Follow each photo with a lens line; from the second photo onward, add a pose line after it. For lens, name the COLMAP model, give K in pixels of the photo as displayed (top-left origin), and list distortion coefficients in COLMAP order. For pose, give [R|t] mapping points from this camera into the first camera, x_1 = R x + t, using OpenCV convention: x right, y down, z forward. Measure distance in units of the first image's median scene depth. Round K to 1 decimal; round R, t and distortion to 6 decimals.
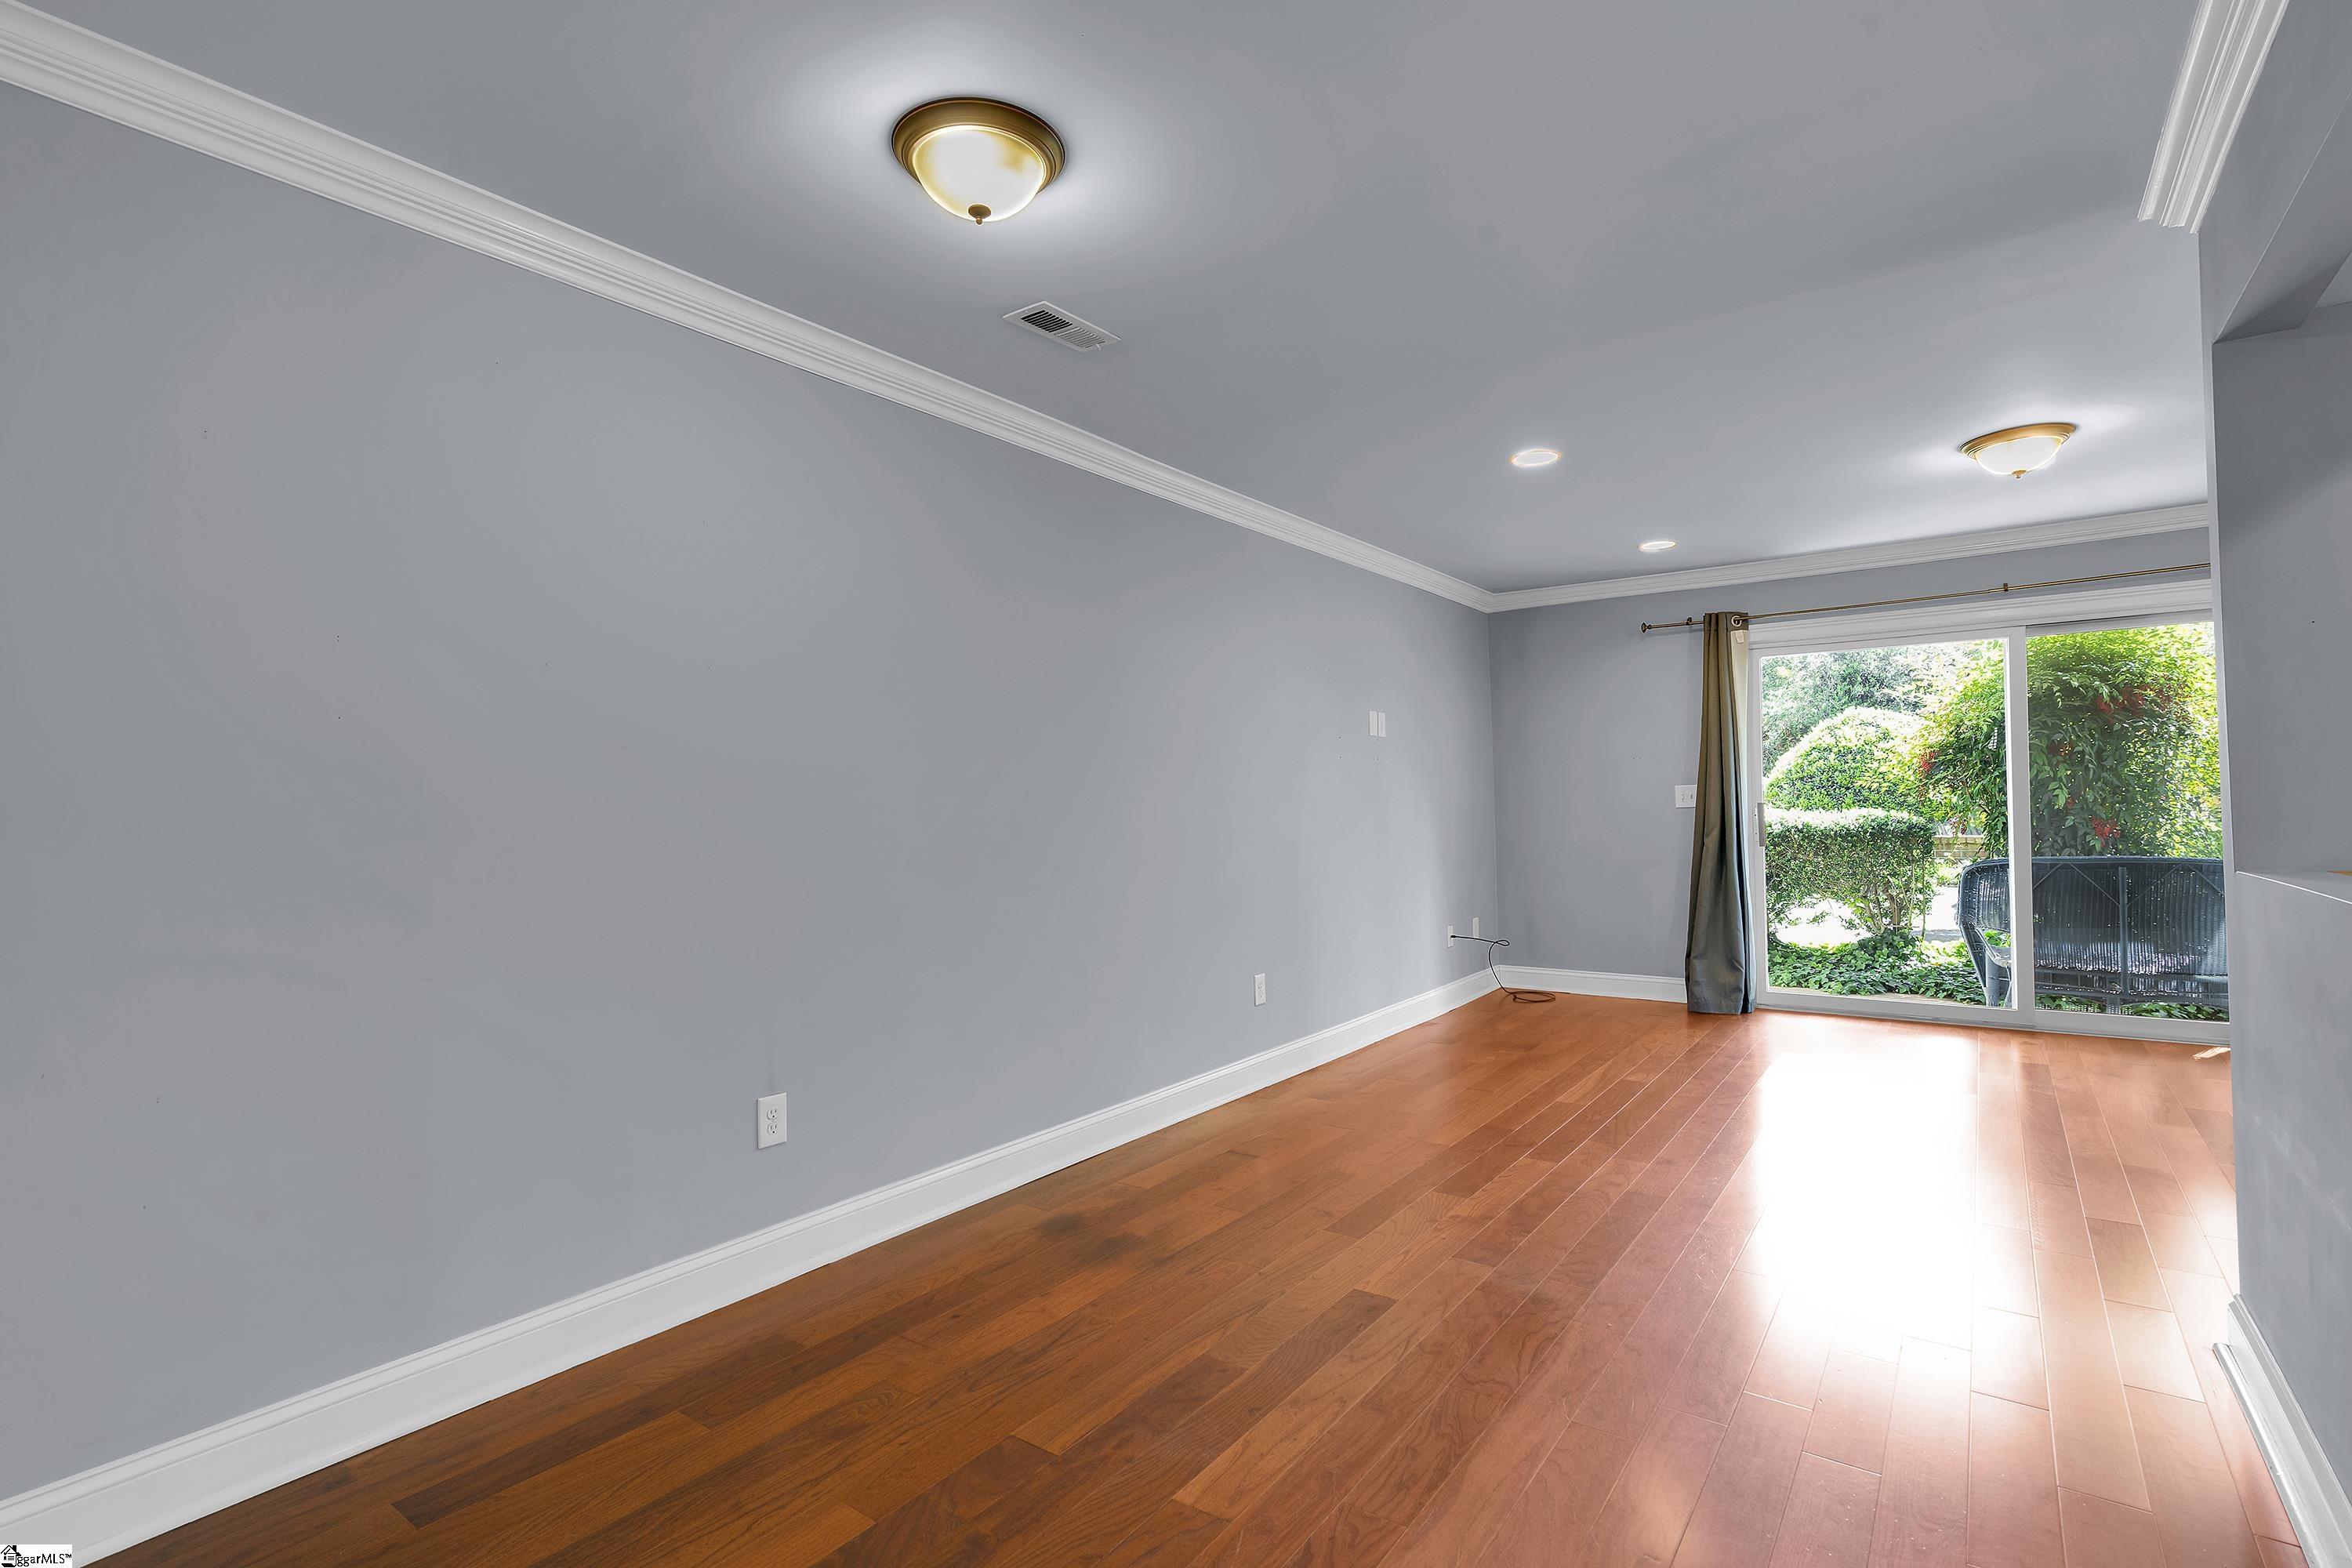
lens RADIAL K [[1069.4, 0, 1172.5], [0, 1069.4, 798.2], [0, 0, 1]] dist [-0.003930, 0.000210]
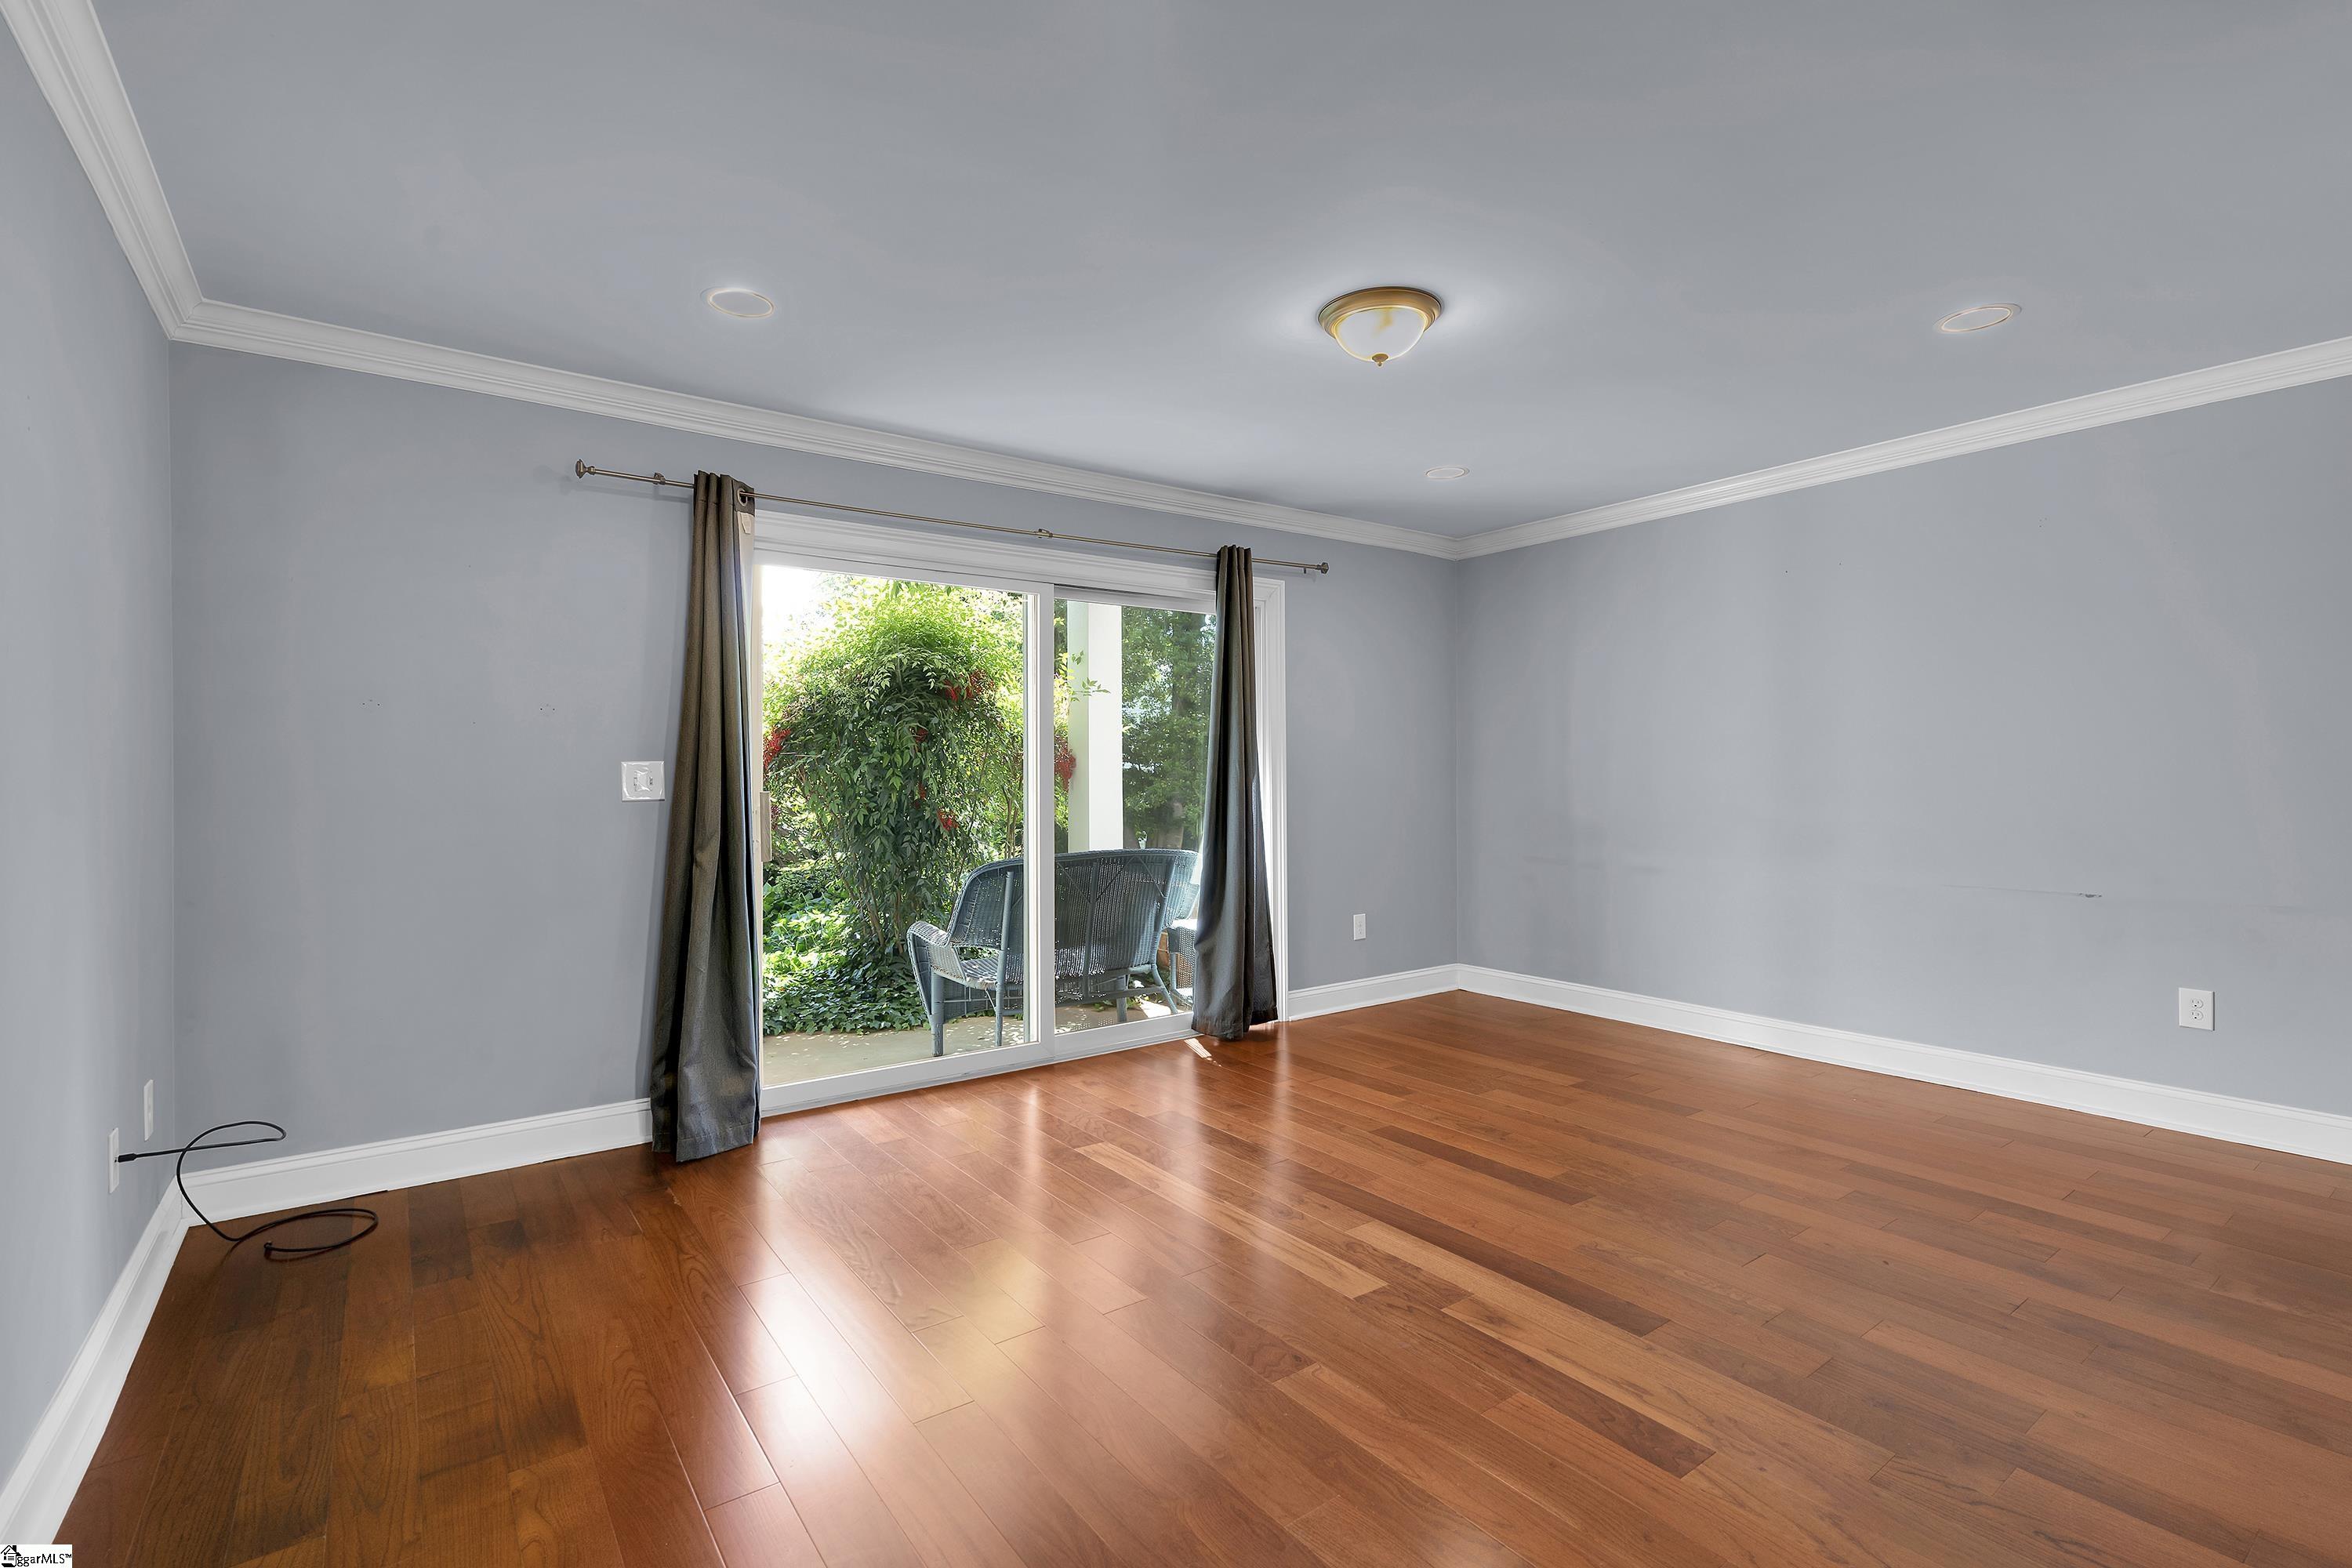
lens RADIAL K [[1057.9, 0, 1188.2], [0, 1057.9, 756.8], [0, 0, 1]] dist [-0.003297, -0.000166]
pose [[0.263736, 0.029615, 0.964140, 0.013553], [-0.001681, 0.999541, -0.030243, 0.001852], [-0.964594, 0.006355, 0.263664, 0.675528]]
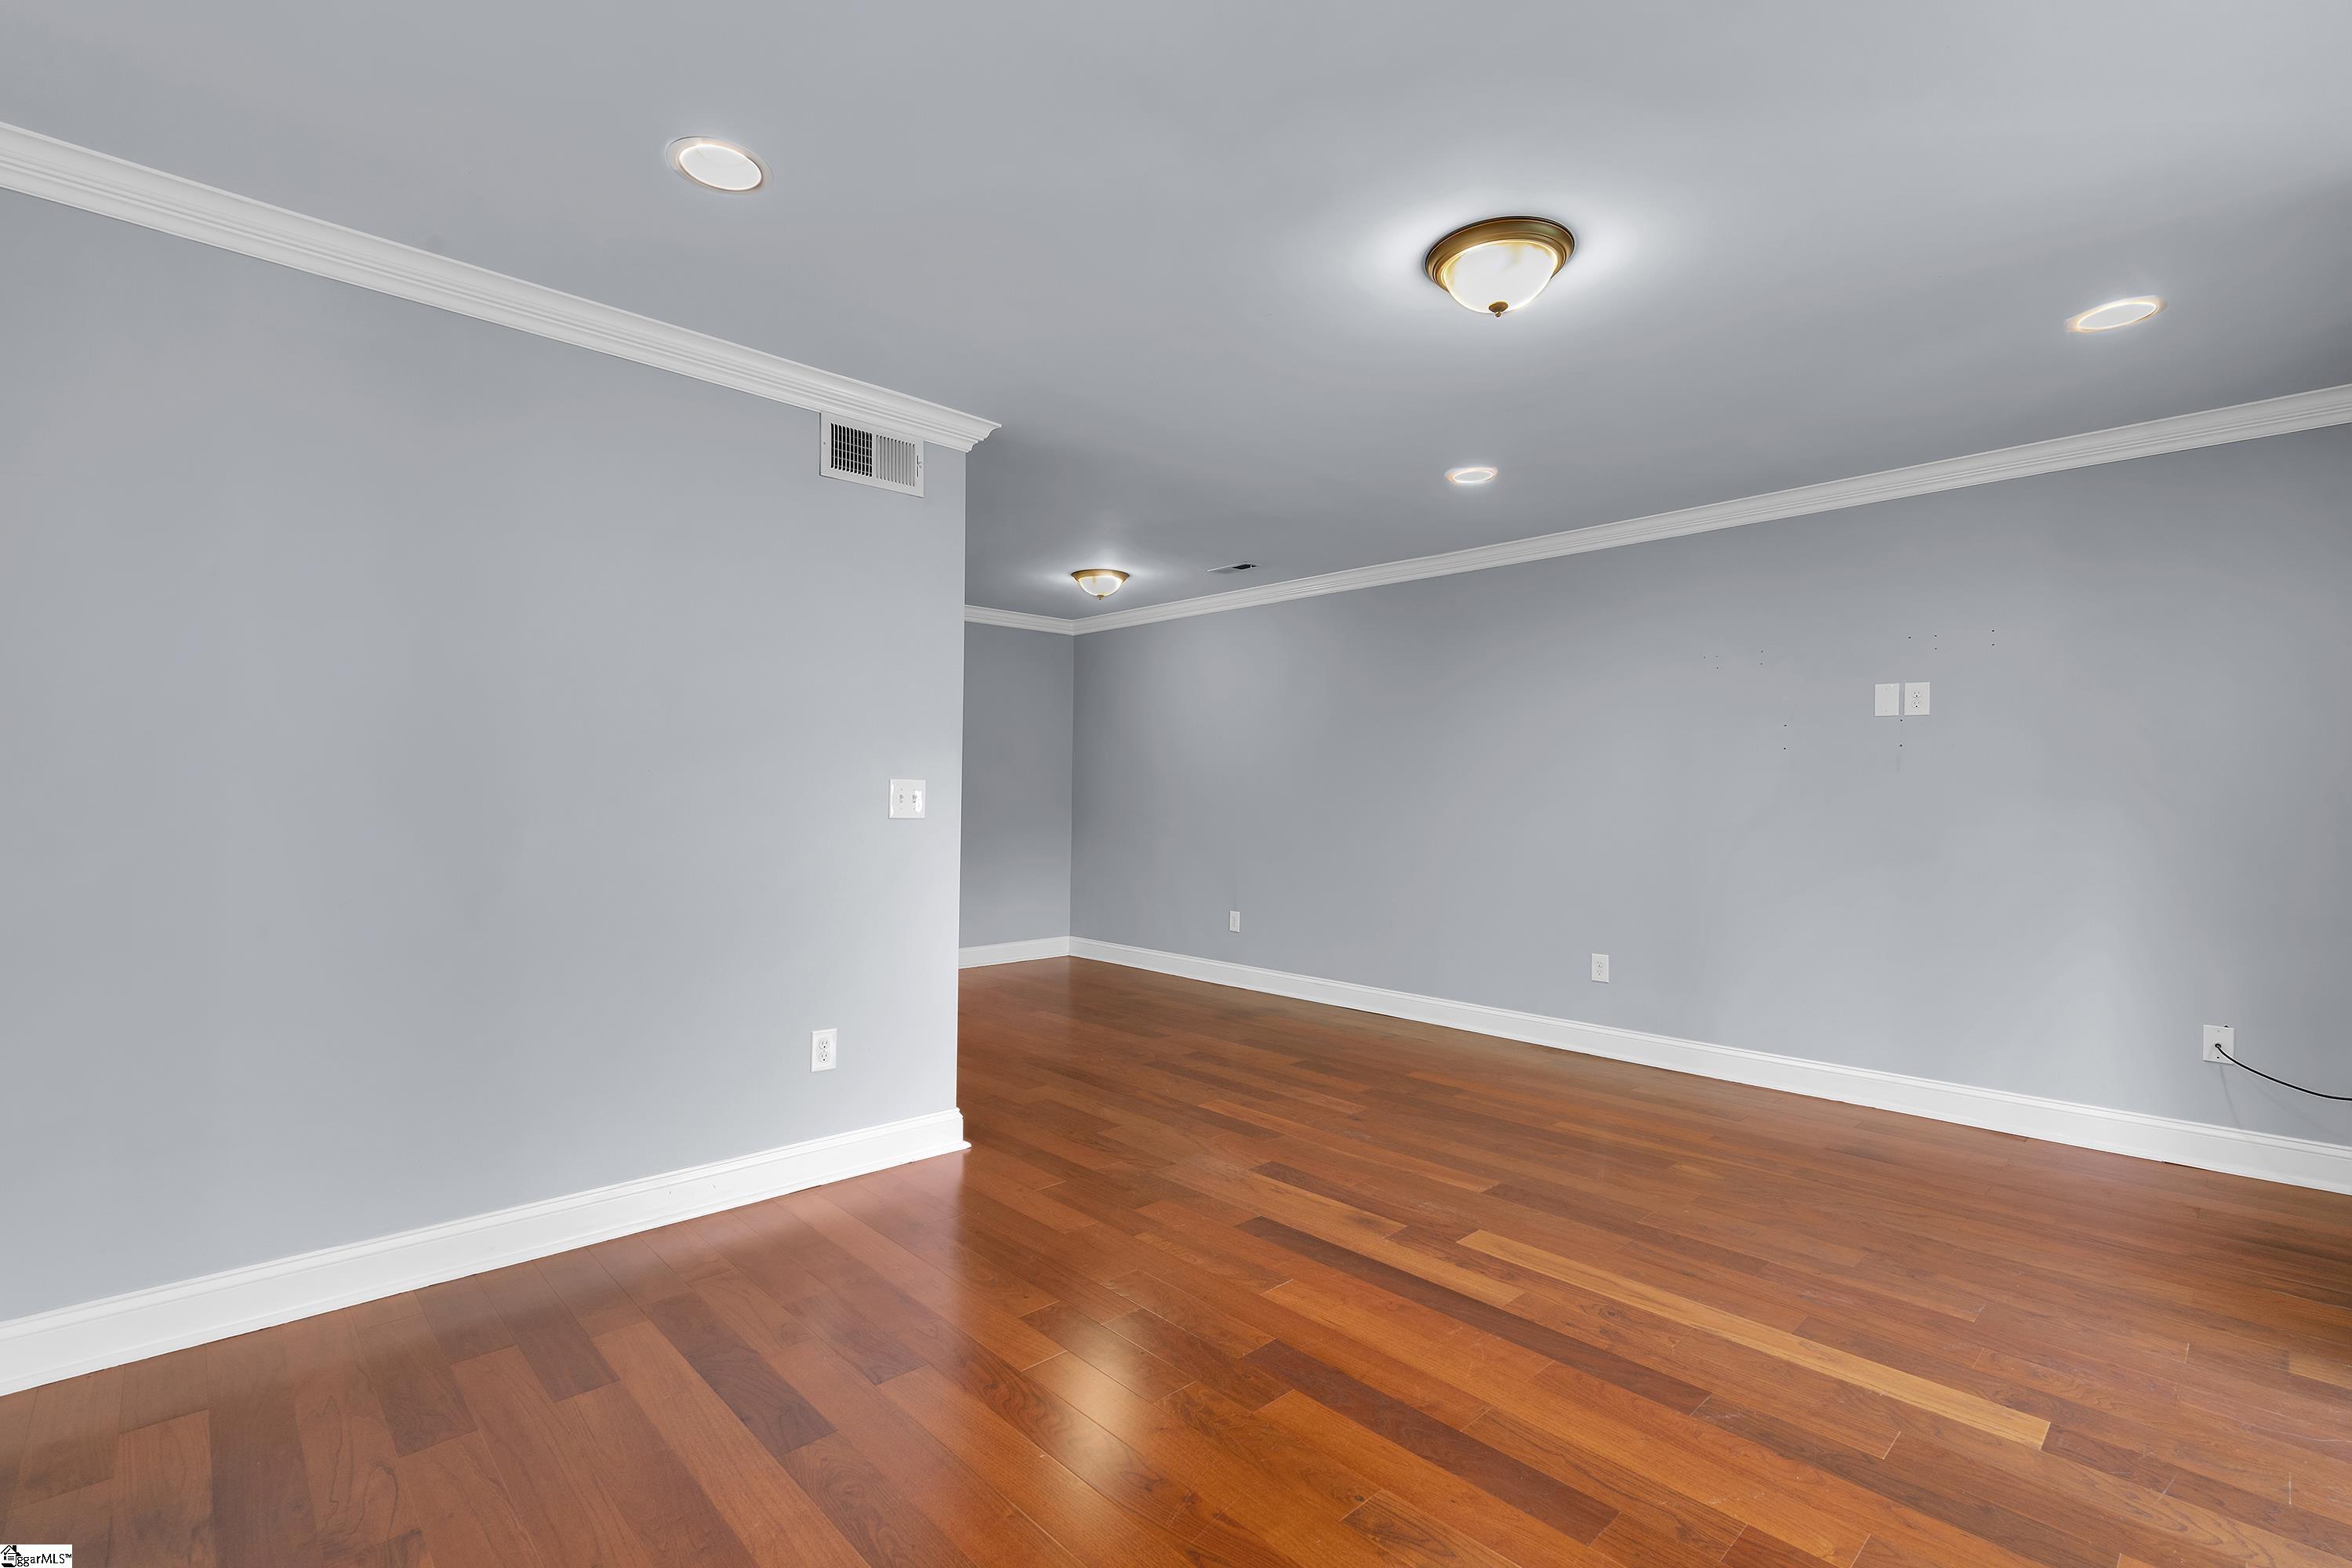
lens RADIAL K [[1069.4, 0, 1172.5], [0, 1069.4, 798.2], [0, 0, 1]] dist [-0.003930, 0.000210]
pose [[-0.155260, 0.017406, -0.987720, 1.102498], [0.000187, 0.999845, 0.017590, -0.014089], [0.987874, 0.002546, -0.155239, 0.655168]]
